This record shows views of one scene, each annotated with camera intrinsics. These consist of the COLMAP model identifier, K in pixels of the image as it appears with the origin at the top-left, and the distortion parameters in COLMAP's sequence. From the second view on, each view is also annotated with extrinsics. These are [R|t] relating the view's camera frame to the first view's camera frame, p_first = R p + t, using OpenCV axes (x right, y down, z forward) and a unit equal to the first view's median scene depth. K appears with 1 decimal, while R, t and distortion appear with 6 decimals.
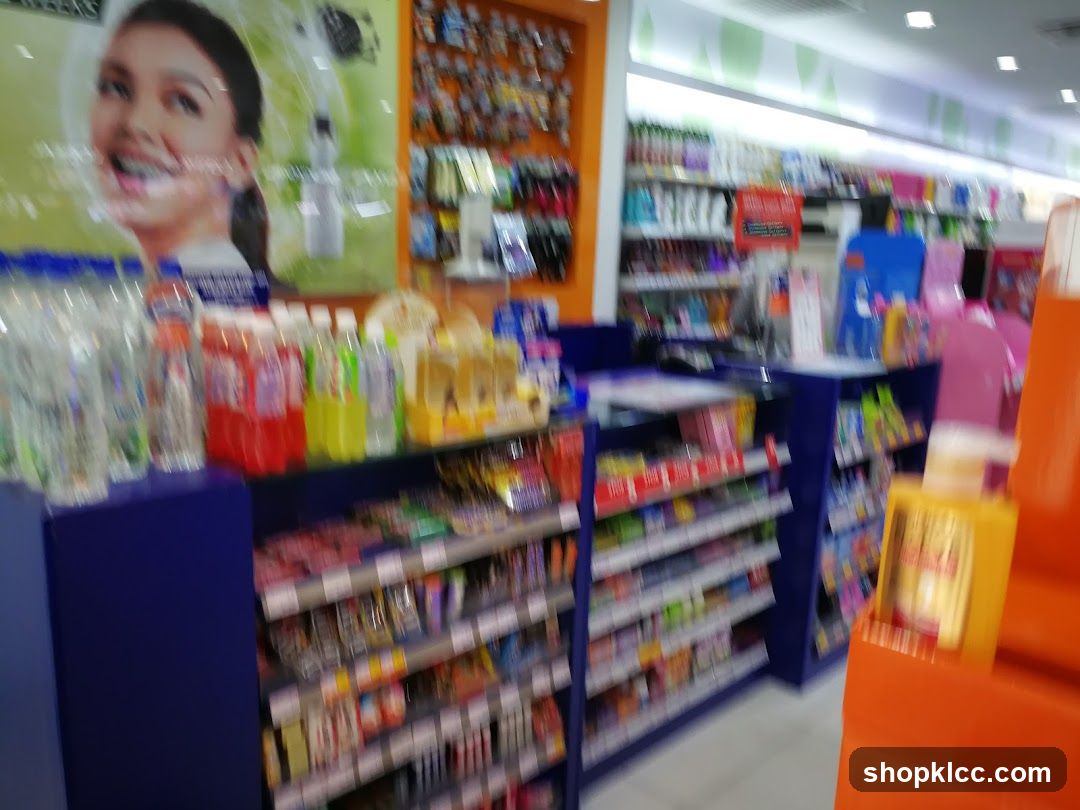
lens RADIAL K [[837.7, 0, 540.0], [0, 837.7, 405.0], [0, 0, 1]] dist [0.030796, -0.011710]
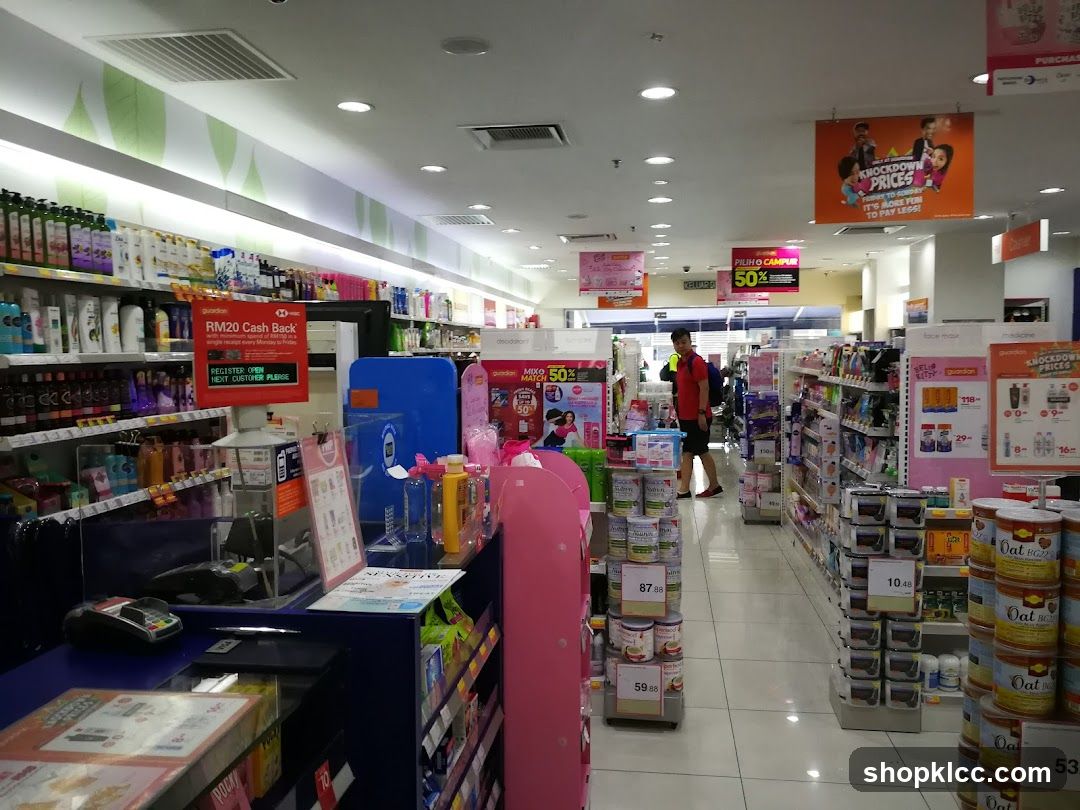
lens RADIAL K [[837.7, 0, 540.0], [0, 837.7, 405.0], [0, 0, 1]] dist [0.030796, -0.011710]
pose [[0.789135, -0.087952, 0.607890, 0.041493], [0.157489, 0.985582, -0.061847, -0.063213], [-0.593686, 0.144542, 0.791609, 0.233051]]
